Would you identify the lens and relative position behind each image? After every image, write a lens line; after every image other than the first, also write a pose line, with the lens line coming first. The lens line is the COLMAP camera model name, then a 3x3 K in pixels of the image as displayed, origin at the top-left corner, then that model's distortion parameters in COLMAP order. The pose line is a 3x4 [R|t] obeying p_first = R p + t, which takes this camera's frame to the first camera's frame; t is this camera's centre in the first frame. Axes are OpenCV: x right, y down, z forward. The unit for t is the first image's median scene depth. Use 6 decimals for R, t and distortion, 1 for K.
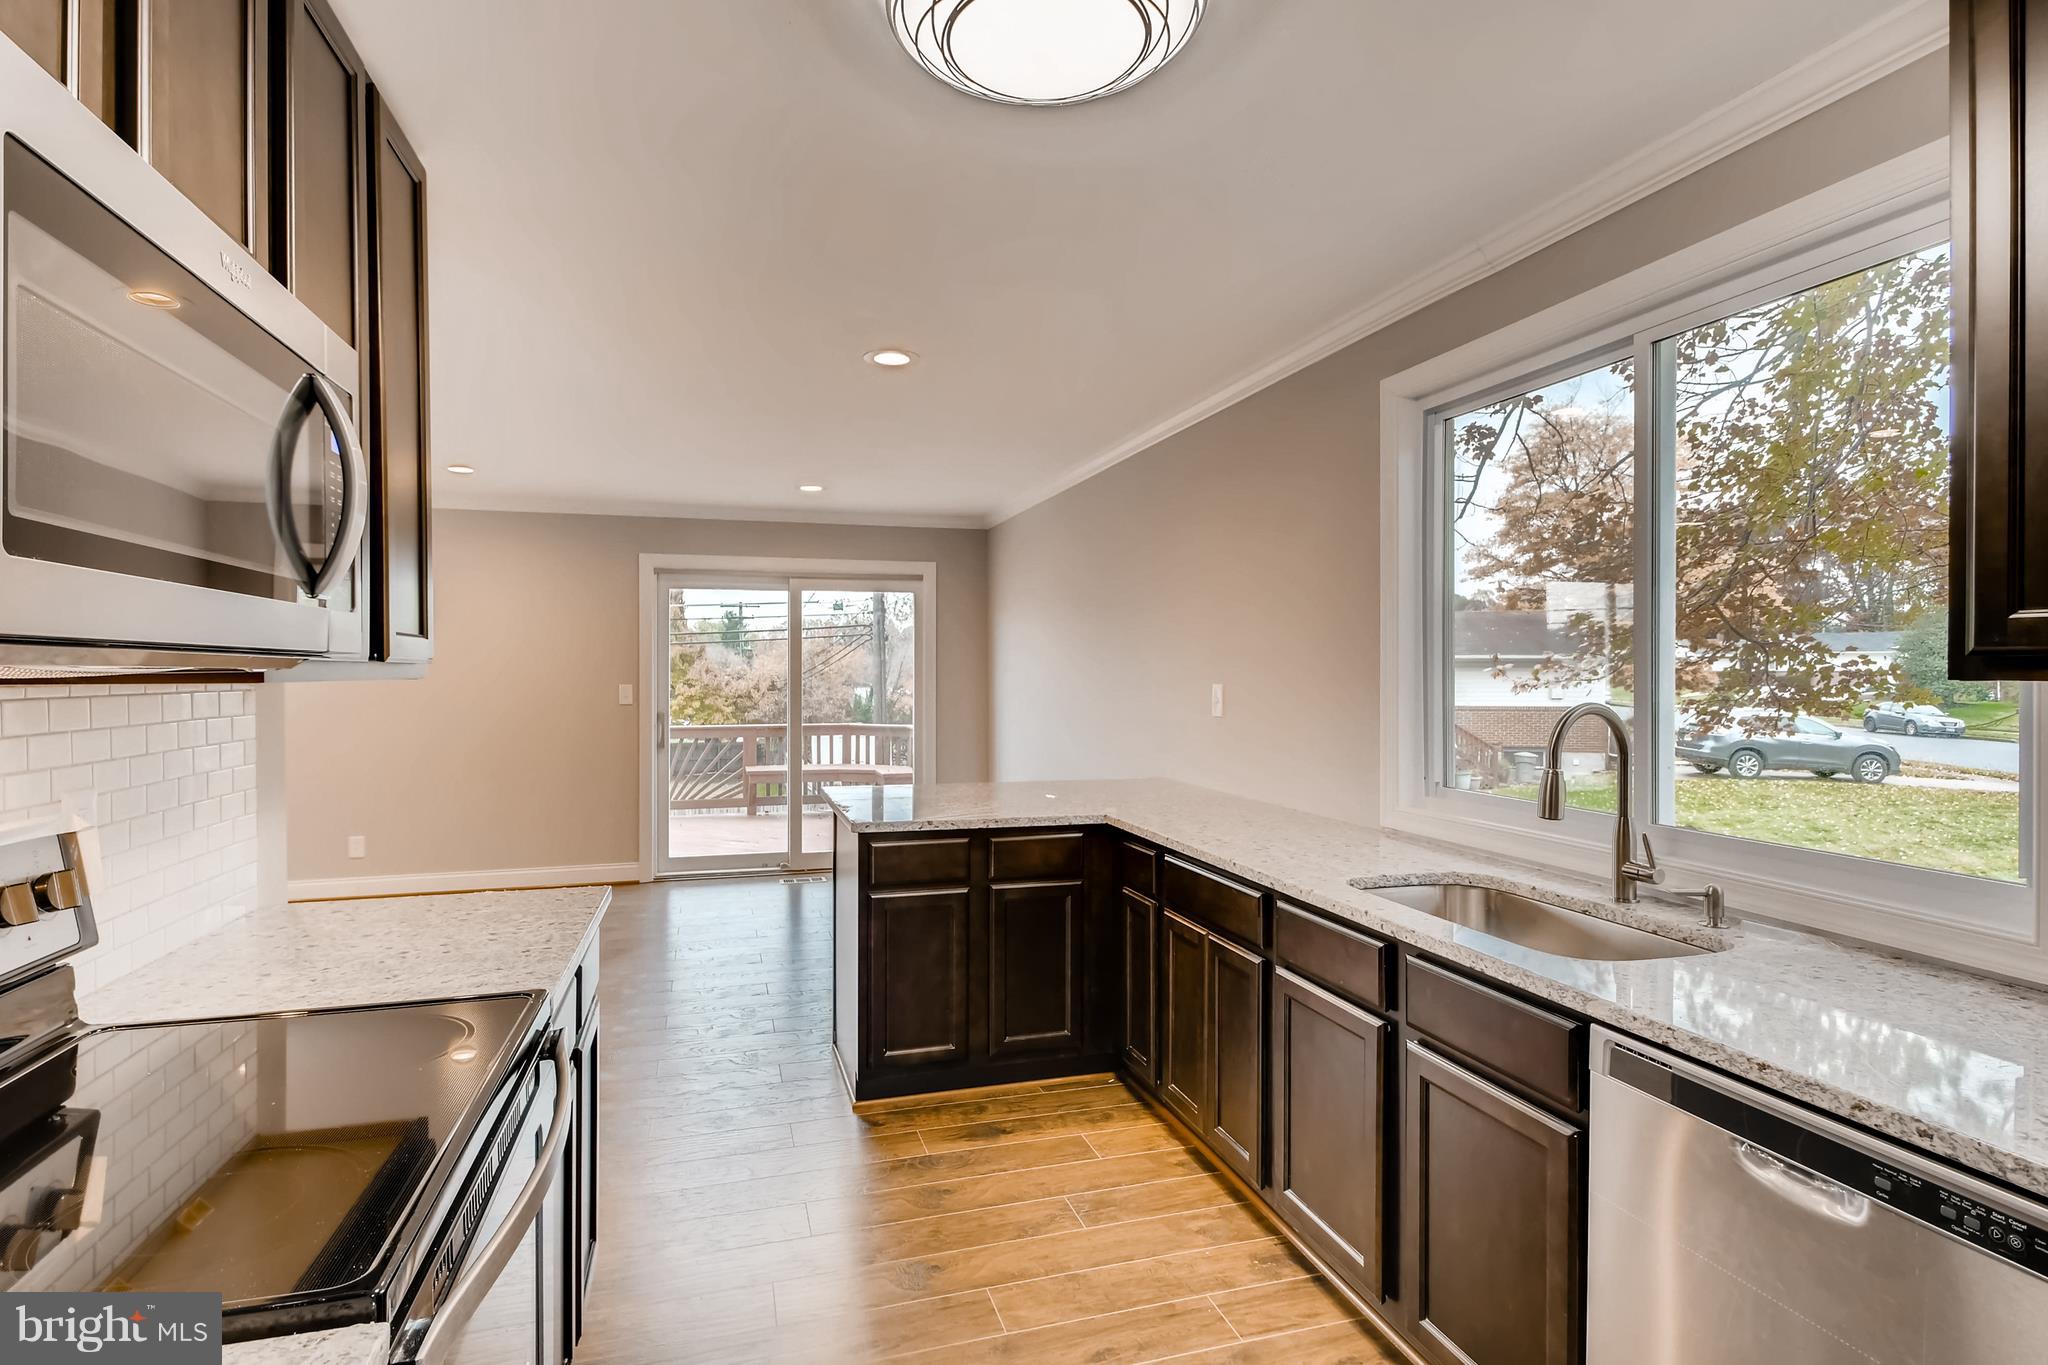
lens RADIAL K [[1029.9, 0, 1012.3], [0, 1029.9, 669.0], [0, 0, 1]] dist [0.007311, 0.000410]
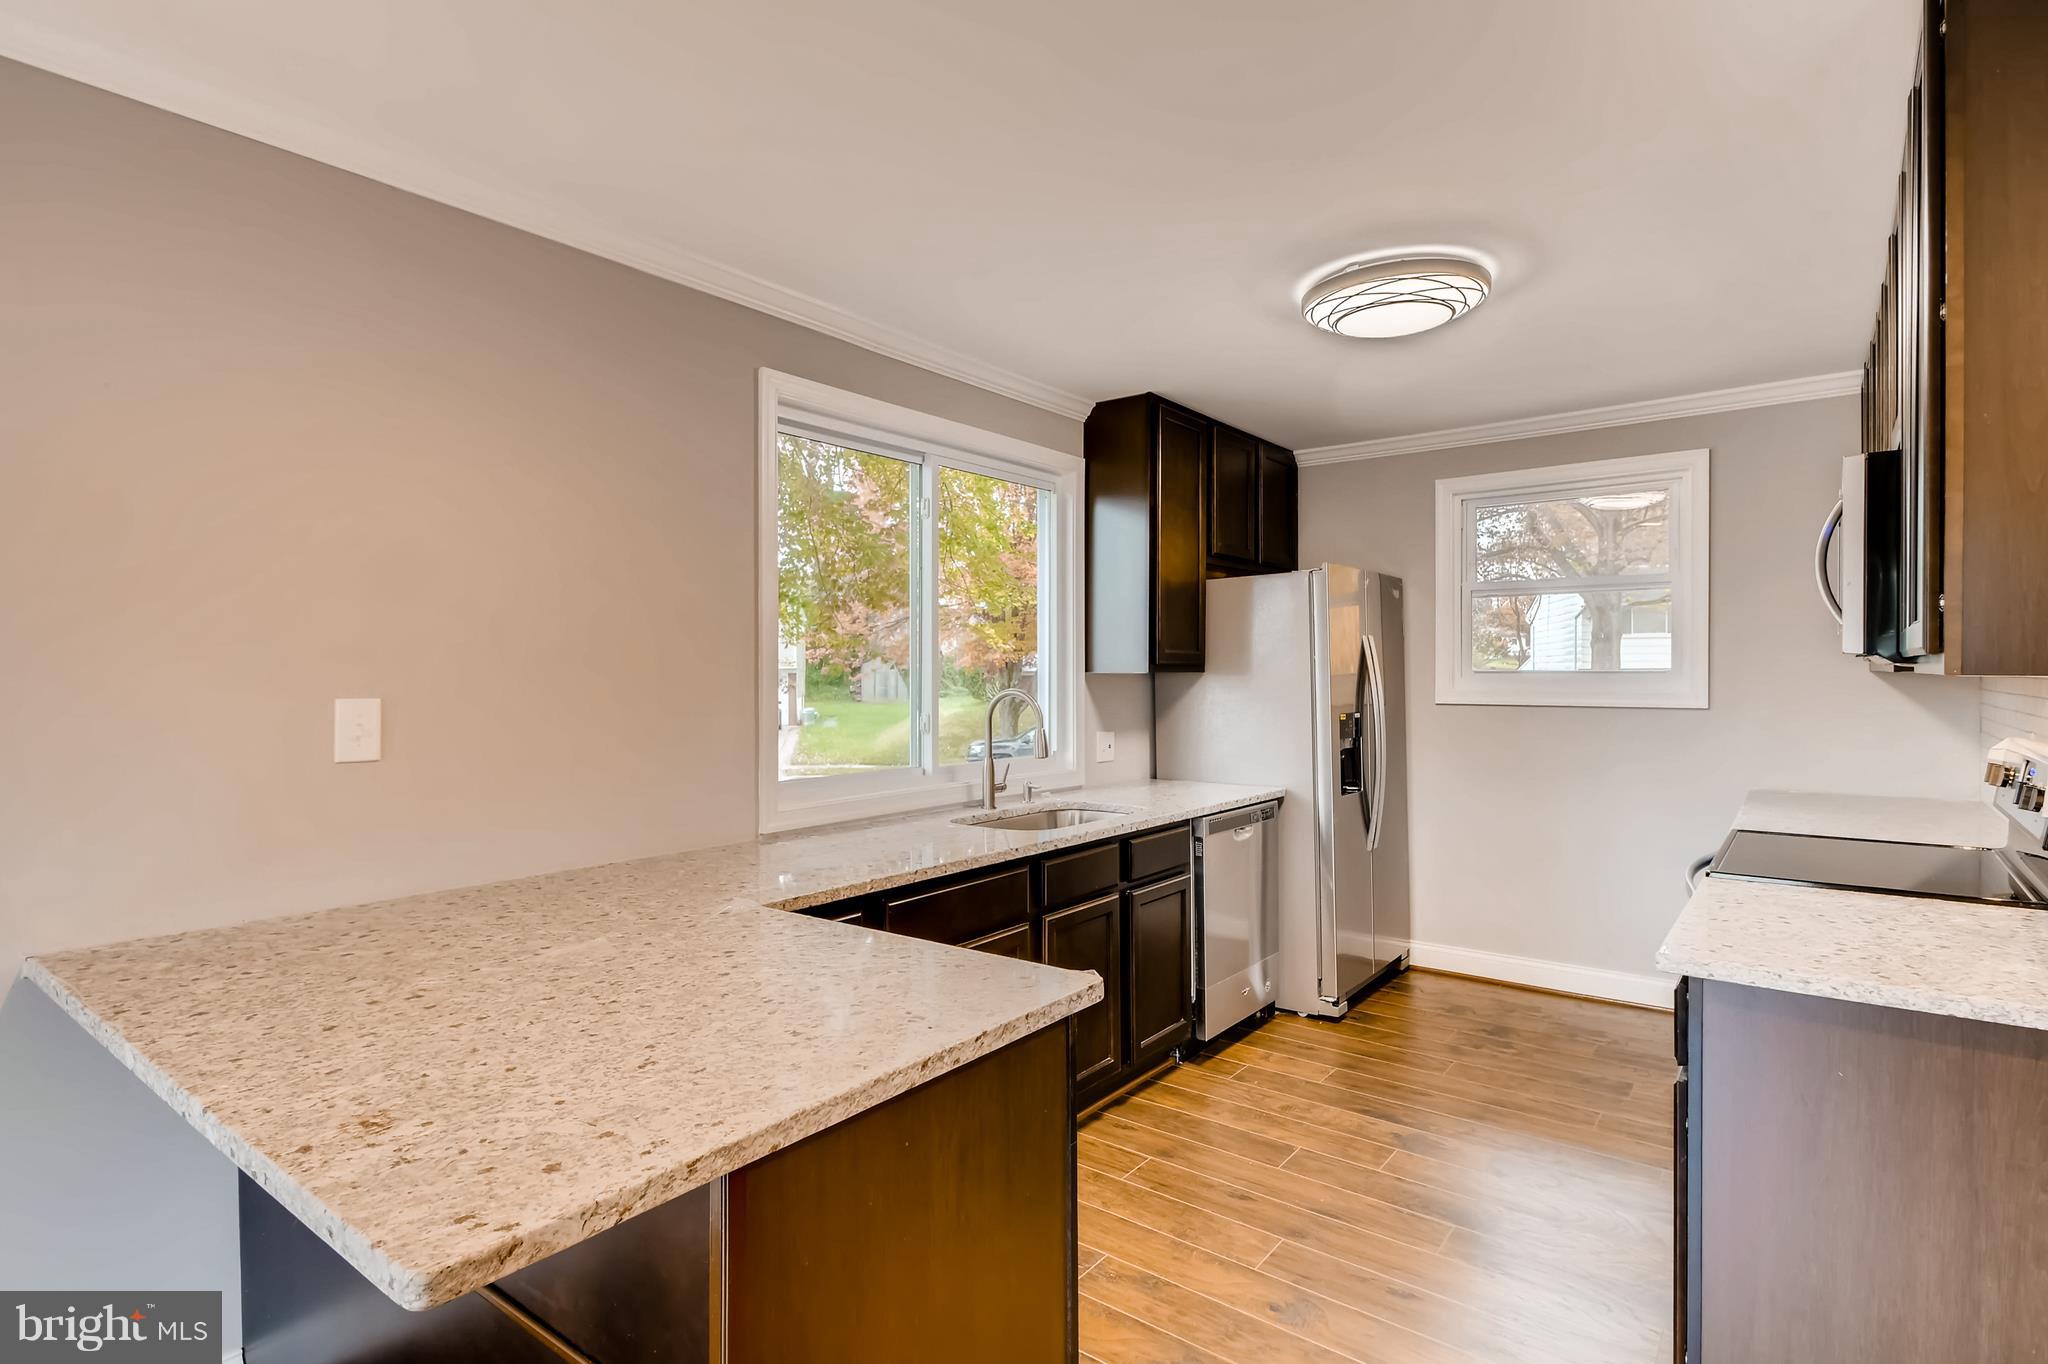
lens RADIAL K [[1029.9, 0, 1012.3], [0, 1029.9, 668.5], [0, 0, 1]] dist [0.007311, 0.000410]
pose [[-0.584716, 0.000076, 0.811238, -0.762207], [0.001767, 0.999998, 0.001179, -0.001489], [-0.811236, 0.002123, -0.584715, 1.901896]]
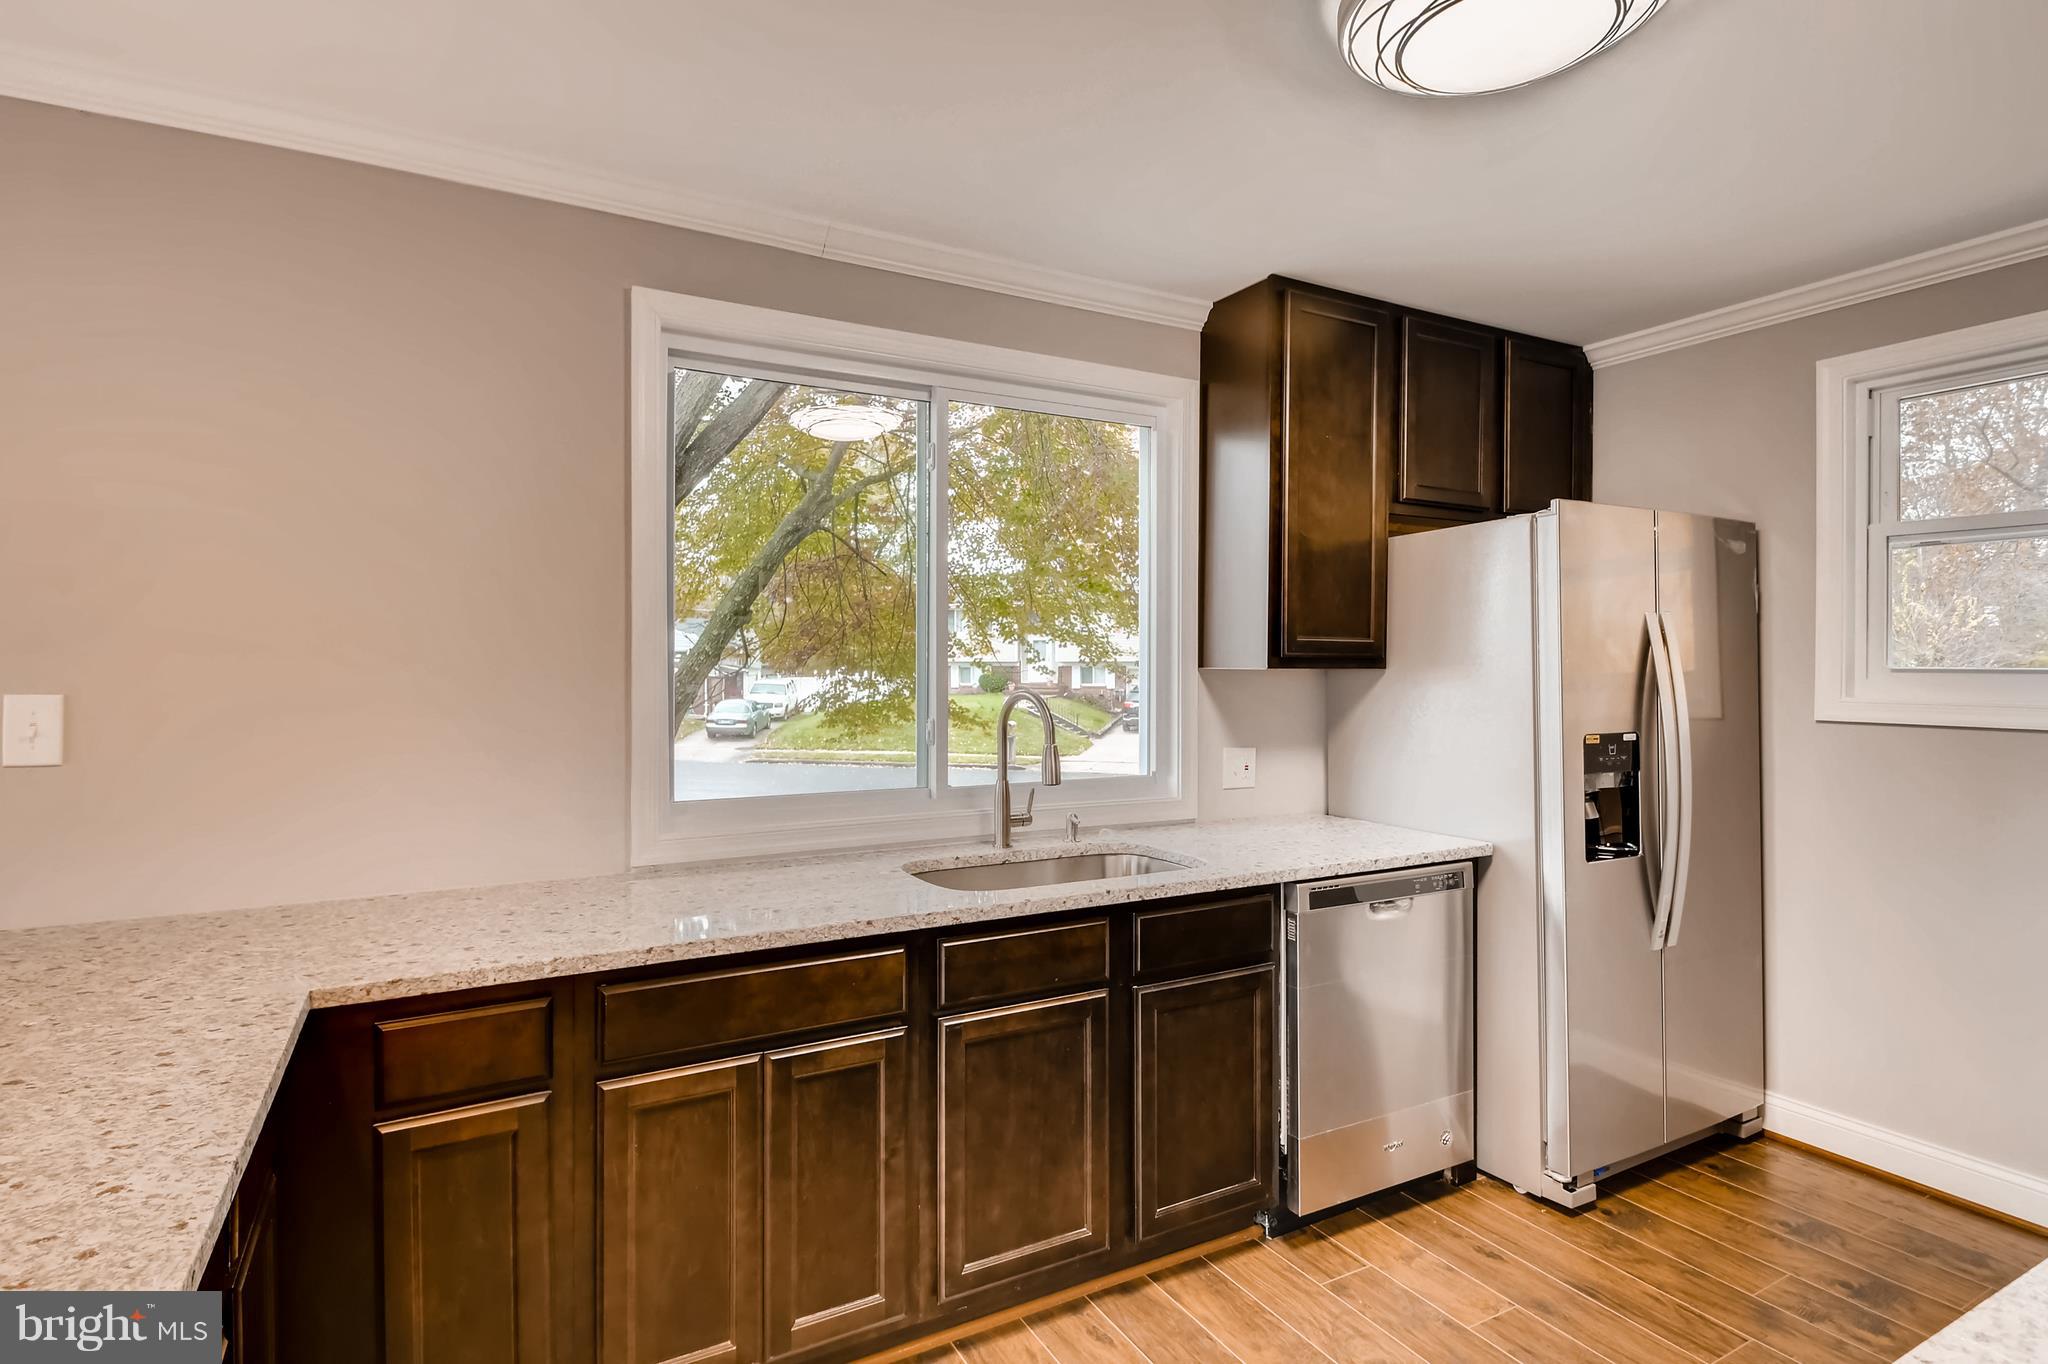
lens RADIAL K [[1024.8, 0, 1006.2], [0, 1024.8, 666.8], [0, 0, 1]] dist [0.019105, -0.014208]
pose [[-0.211020, -0.006183, 0.977462, -0.621022], [-0.000872, 0.999981, 0.006137, -0.001664], [-0.977481, 0.000443, -0.211021, 1.236385]]
